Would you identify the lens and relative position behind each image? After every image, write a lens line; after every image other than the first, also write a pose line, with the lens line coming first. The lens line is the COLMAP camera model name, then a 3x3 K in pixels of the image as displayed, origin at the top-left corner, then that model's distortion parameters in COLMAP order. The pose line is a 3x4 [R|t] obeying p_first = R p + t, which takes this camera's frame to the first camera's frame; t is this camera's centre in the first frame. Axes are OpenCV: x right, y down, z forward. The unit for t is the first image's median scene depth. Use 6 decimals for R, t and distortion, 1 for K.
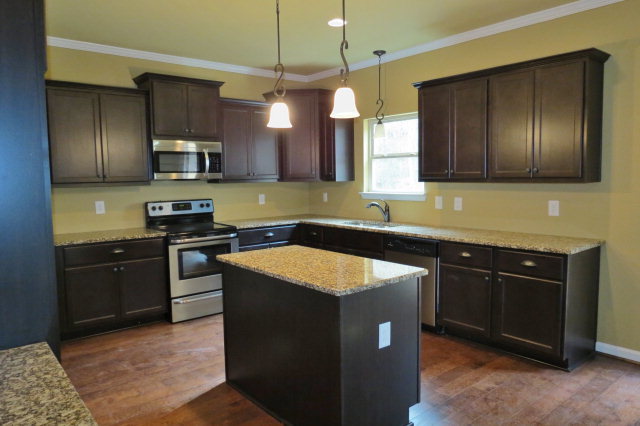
lens RADIAL K [[455.0, 0, 321.9], [0, 455.0, 211.8], [0, 0, 1]] dist [-0.037794, 0.018547]
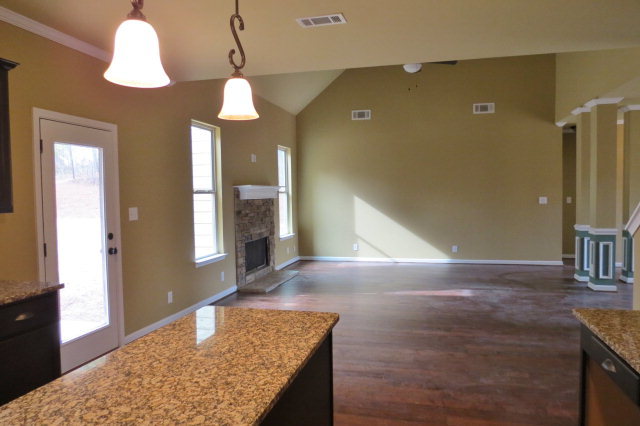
lens RADIAL K [[455.0, 0, 321.7], [0, 455.0, 211.0], [0, 0, 1]] dist [-0.037794, 0.018547]
pose [[-0.593983, -0.009299, 0.804424, -0.321462], [0.085014, 0.993609, 0.074259, -0.054507], [-0.799973, 0.112496, -0.589396, 0.700257]]
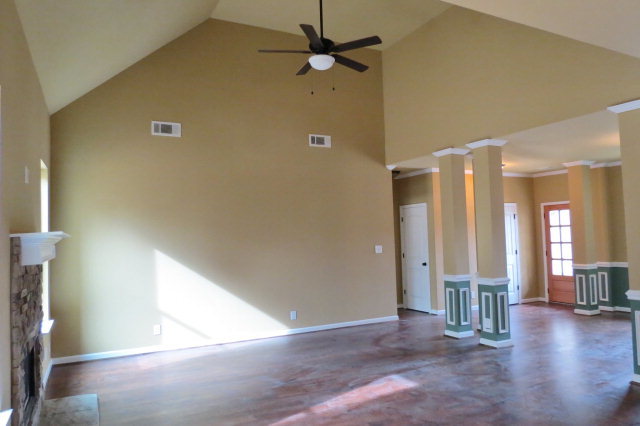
lens RADIAL K [[455.0, 0, 323.4], [0, 455.0, 215.3], [0, 0, 1]] dist [-0.037794, 0.018547]
pose [[-0.975427, 0.050013, 0.214573, 0.447617], [0.057474, 0.997935, 0.028668, -0.068599], [-0.212696, 0.040296, -0.976287, 0.556307]]
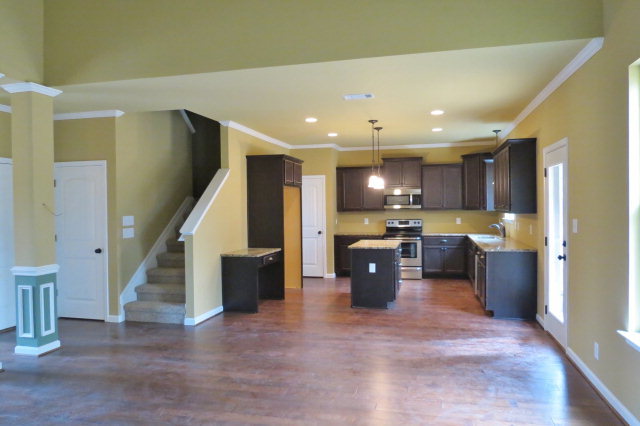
lens RADIAL K [[455.0, 0, 319.0], [0, 455.0, 212.0], [0, 0, 1]] dist [-0.037794, 0.018547]
pose [[0.590818, 0.016945, -0.806627, 1.058421], [-0.060519, 0.997894, -0.023365, 0.010310], [0.804532, 0.062621, 0.590599, -0.435359]]
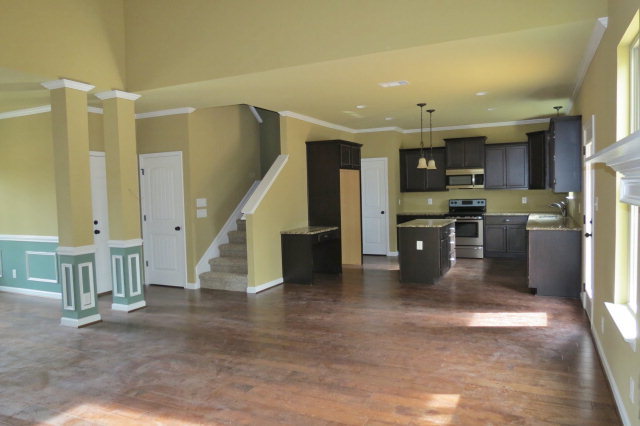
lens RADIAL K [[455.0, 0, 320.5], [0, 455.0, 213.7], [0, 0, 1]] dist [-0.037794, 0.018547]
pose [[0.415148, 0.050732, -0.908338, 1.222264], [-0.051458, 0.998155, 0.032229, 0.005963], [0.908297, 0.033361, 0.416993, -0.378231]]
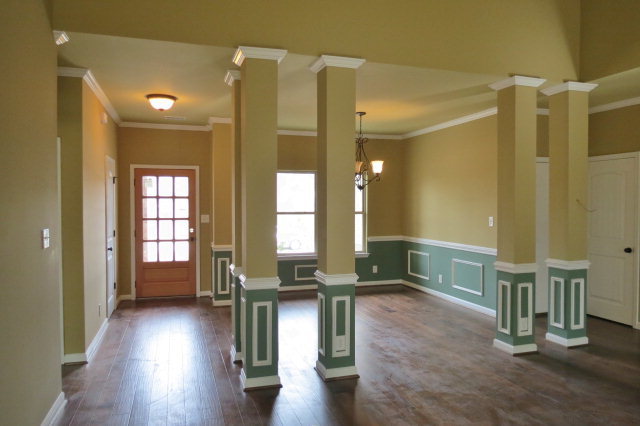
lens RADIAL K [[455.0, 0, 320.6], [0, 455.0, 210.5], [0, 0, 1]] dist [-0.037794, 0.018547]
pose [[-0.374145, 0.028904, -0.926920, 1.046678], [-0.068633, 0.995910, 0.058759, 0.010195], [0.924827, 0.085602, -0.370631, -0.493664]]
